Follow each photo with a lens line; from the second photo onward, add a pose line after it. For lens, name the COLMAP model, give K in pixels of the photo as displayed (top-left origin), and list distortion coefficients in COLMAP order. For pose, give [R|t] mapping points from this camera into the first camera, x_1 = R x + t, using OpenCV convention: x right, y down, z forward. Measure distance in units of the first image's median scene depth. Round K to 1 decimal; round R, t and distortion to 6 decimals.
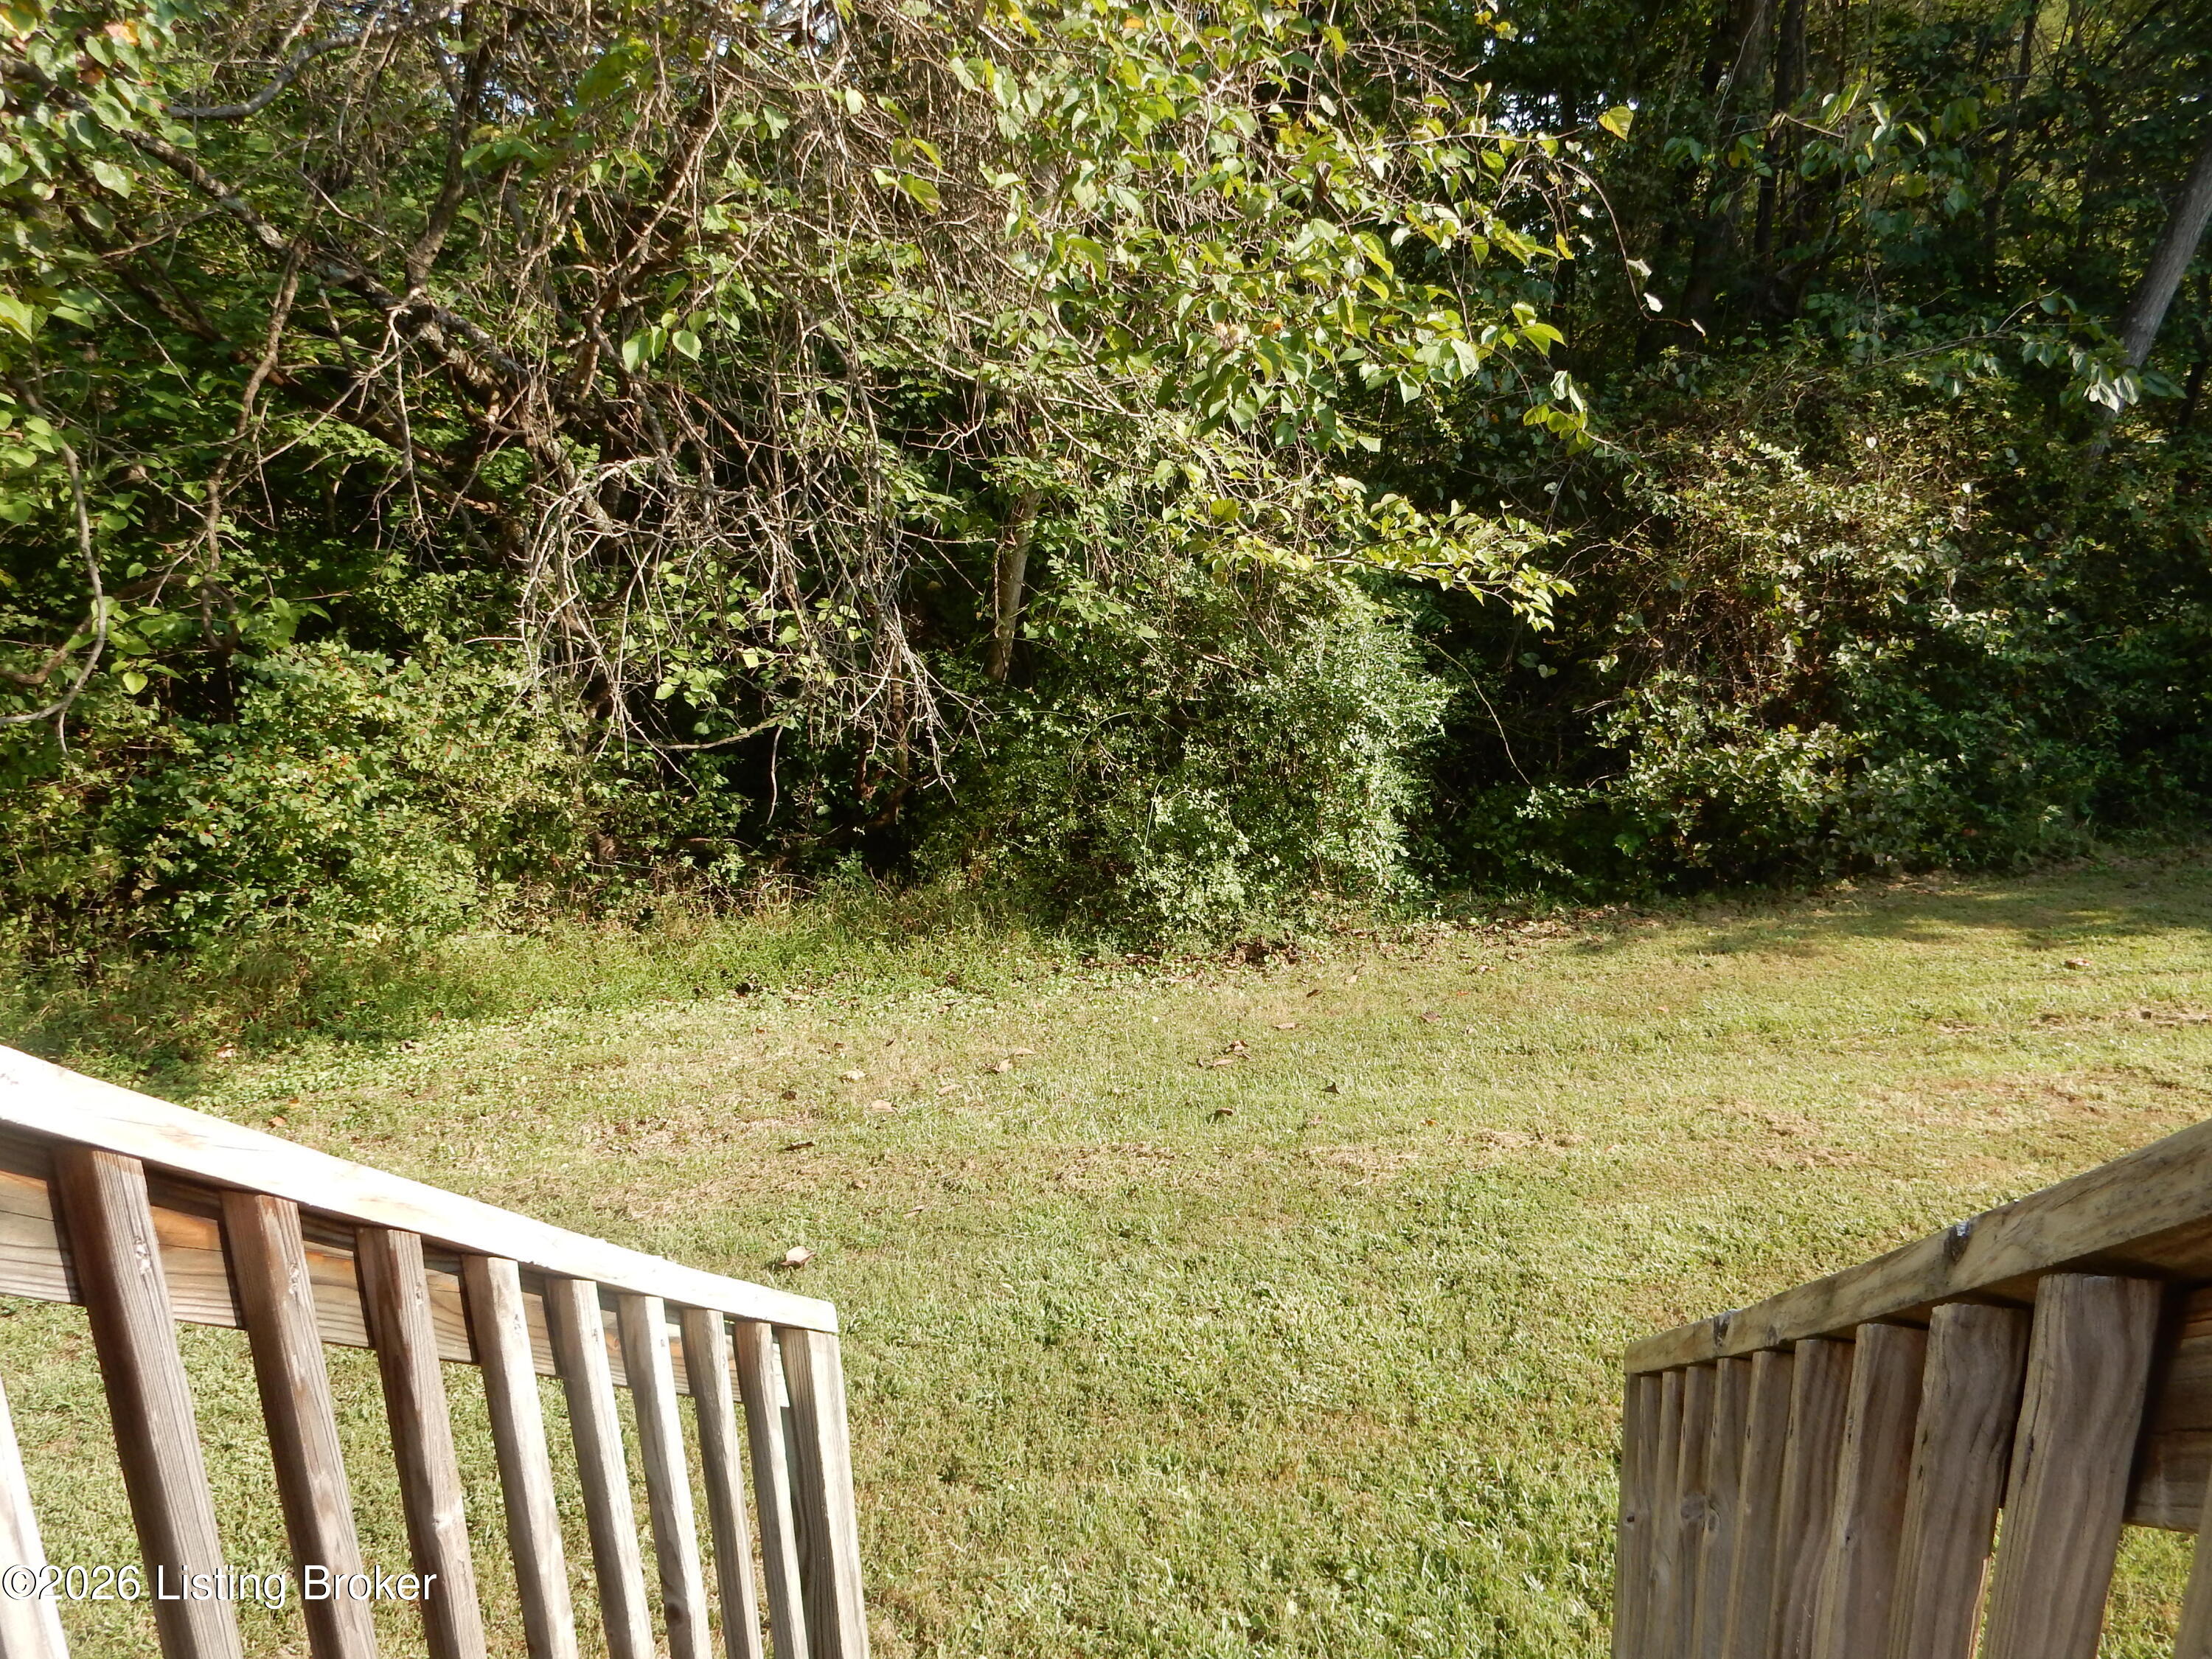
lens RADIAL K [[1627.6, 0, 1110.7], [0, 1627.6, 843.2], [0, 0, 1]] dist [-0.004432, 0.004043]
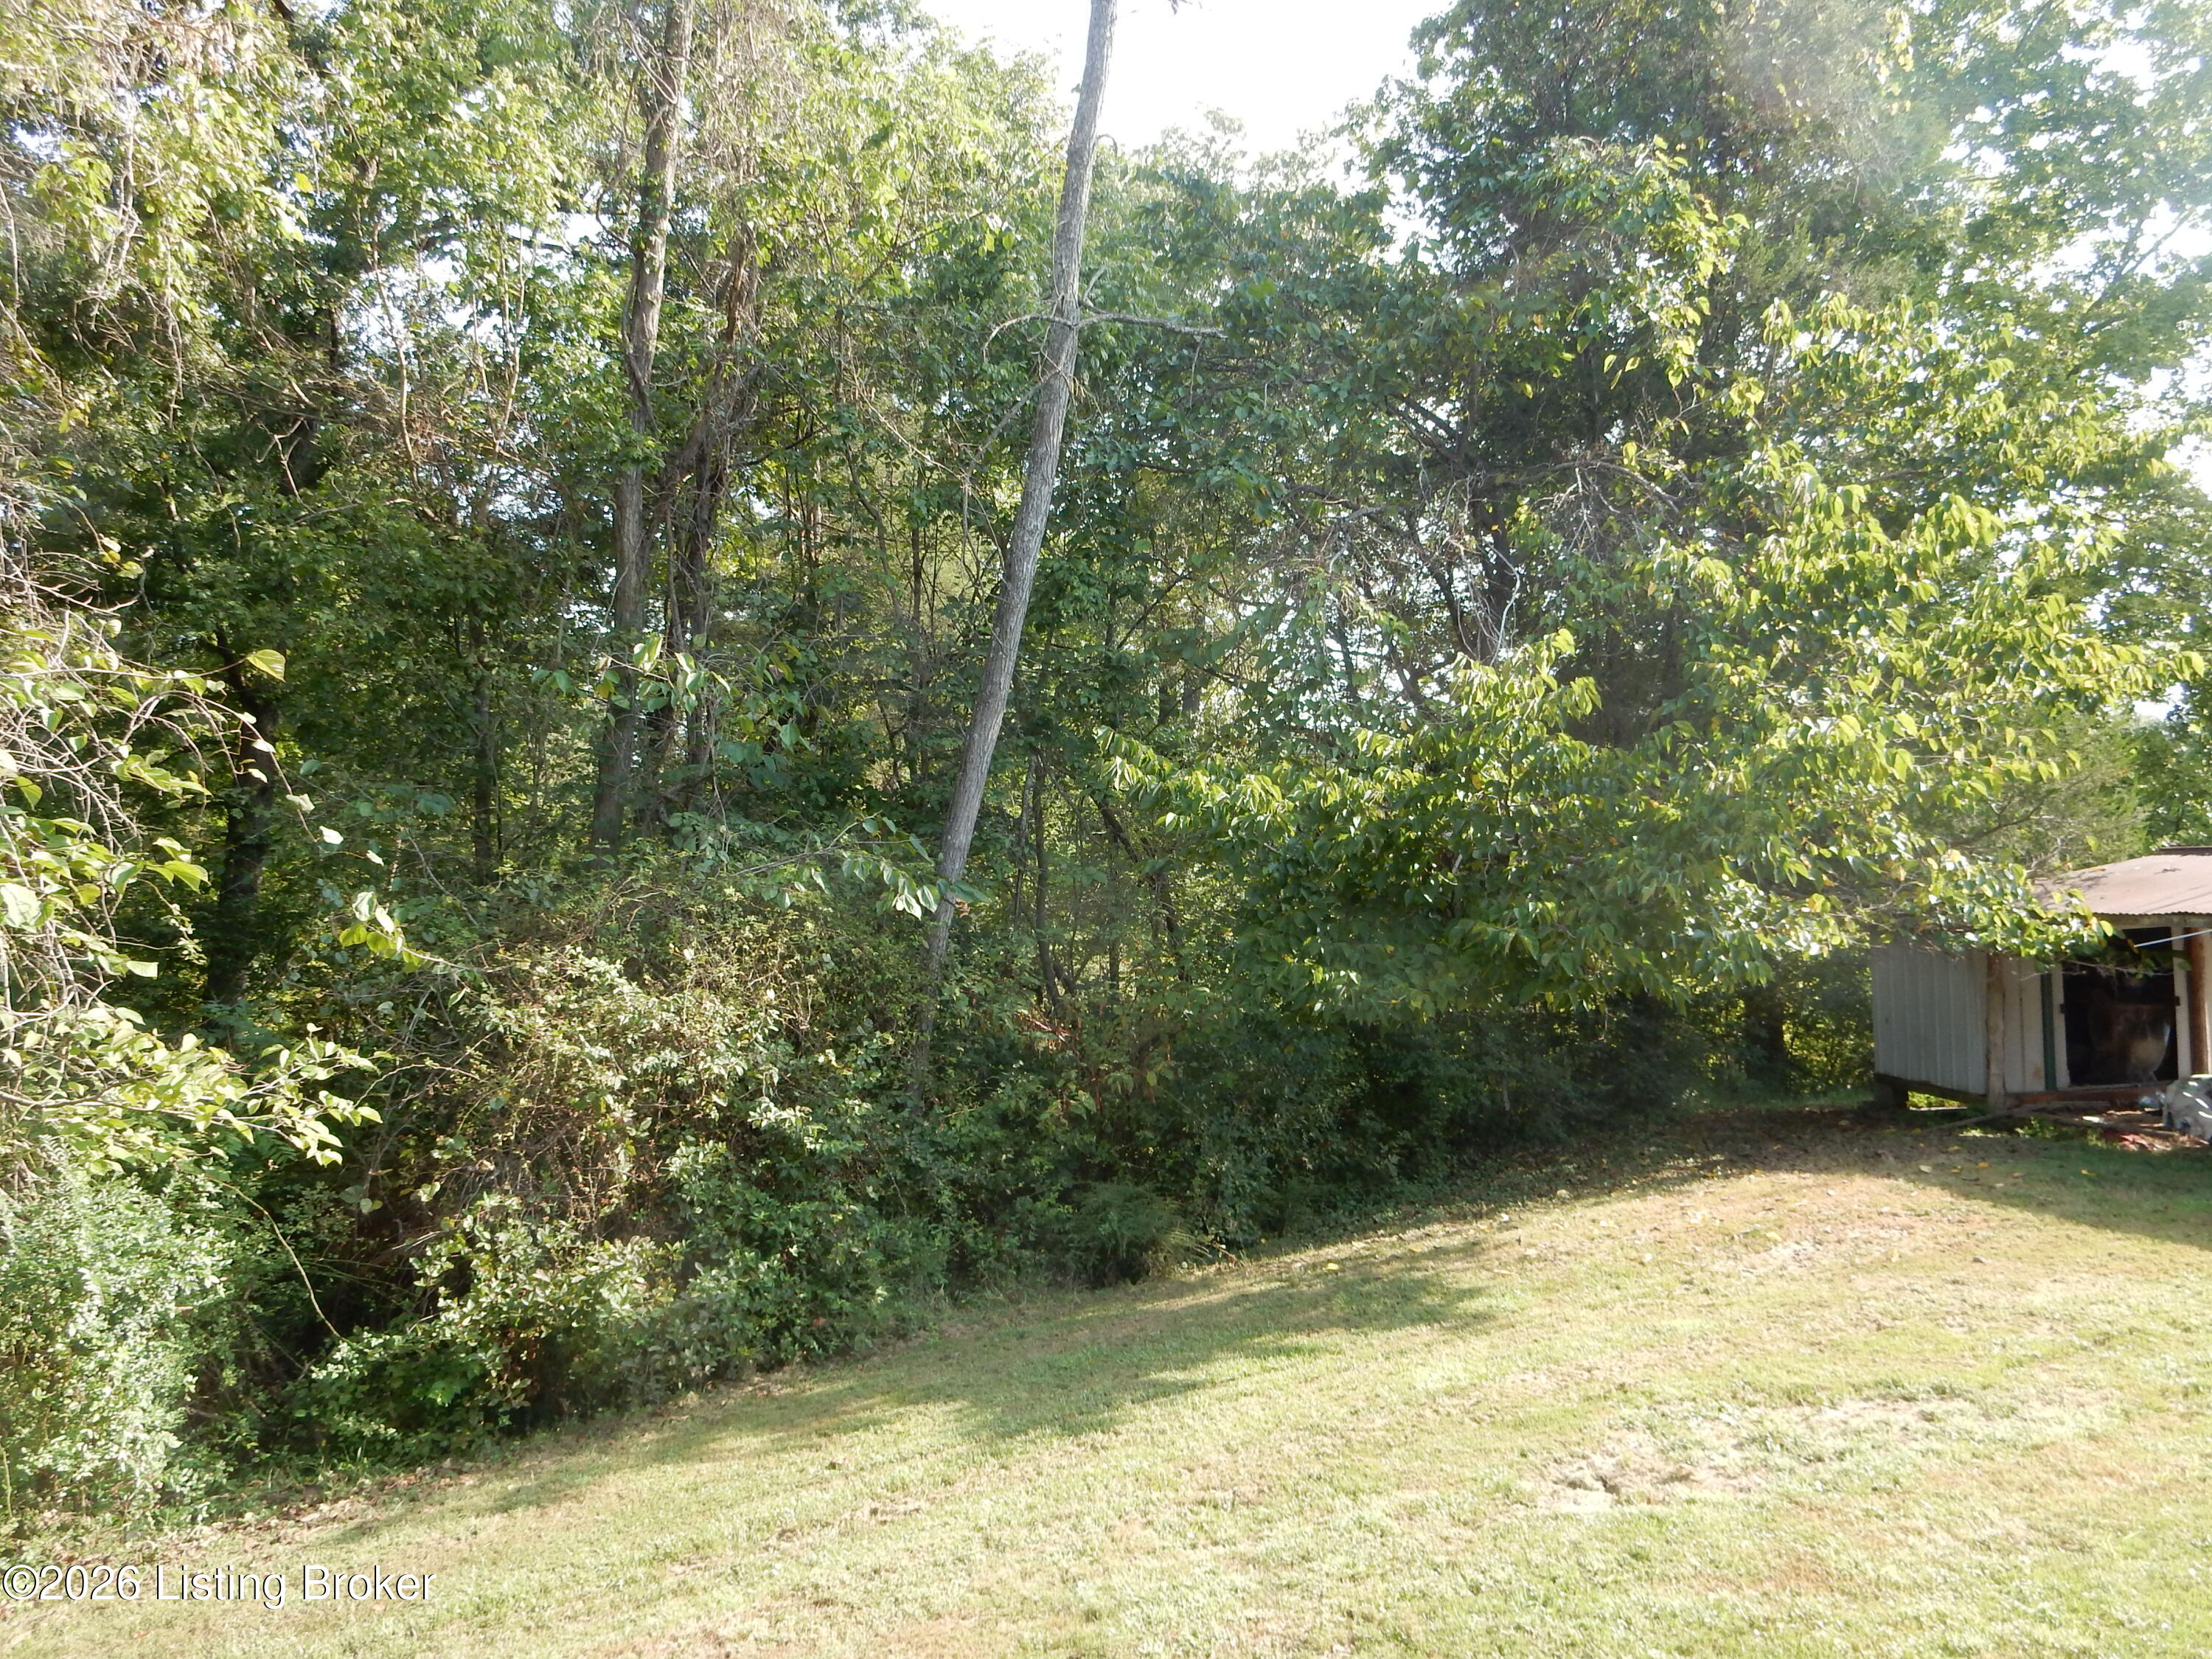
lens RADIAL K [[1627.6, 0, 1112.9], [0, 1627.6, 851.8], [0, 0, 1]] dist [-0.004432, 0.004043]
pose [[0.869518, 0.000105, 0.493902, 0.190498], [0.138406, 0.959881, -0.243869, -0.015809], [-0.474113, 0.280408, 0.834619, -0.026083]]
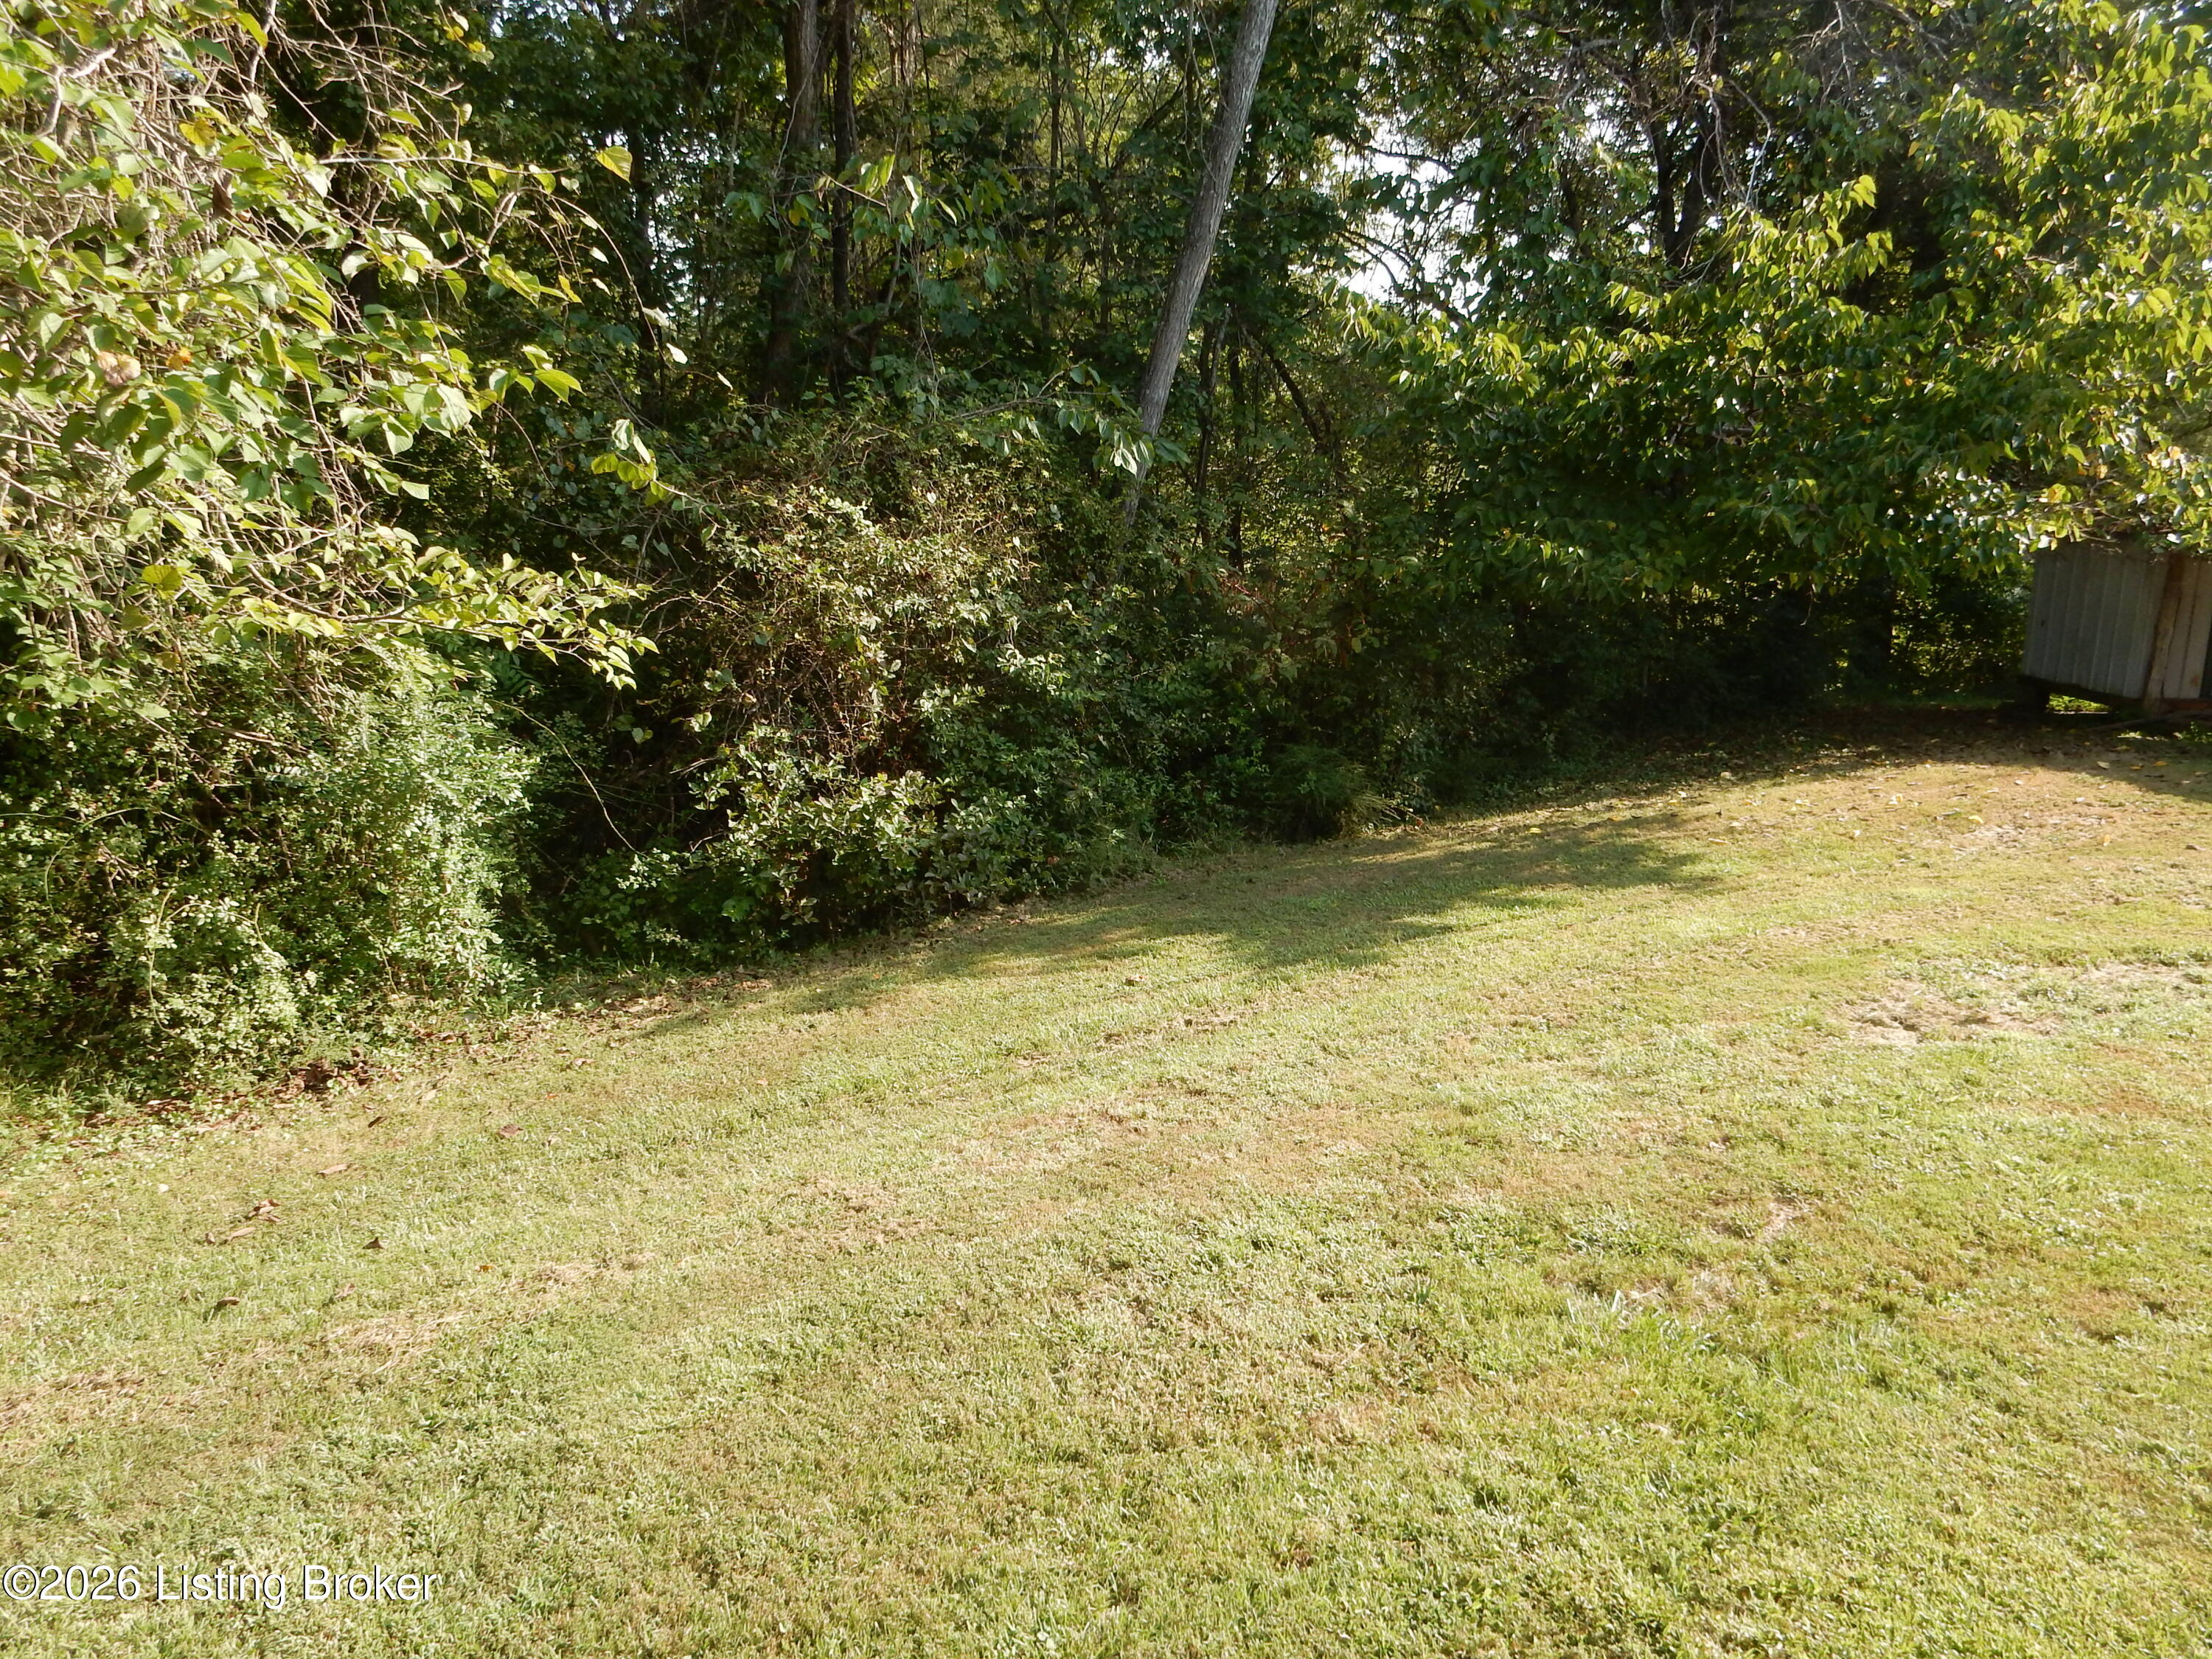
lens RADIAL K [[1627.6, 0, 1113.0], [0, 1627.6, 842.8], [0, 0, 1]] dist [-0.004432, 0.004043]
pose [[0.879004, -0.085685, 0.469052, 0.061961], [0.097086, 0.995276, -0.000126, -0.014621], [-0.466826, 0.045649, 0.883170, 0.032492]]
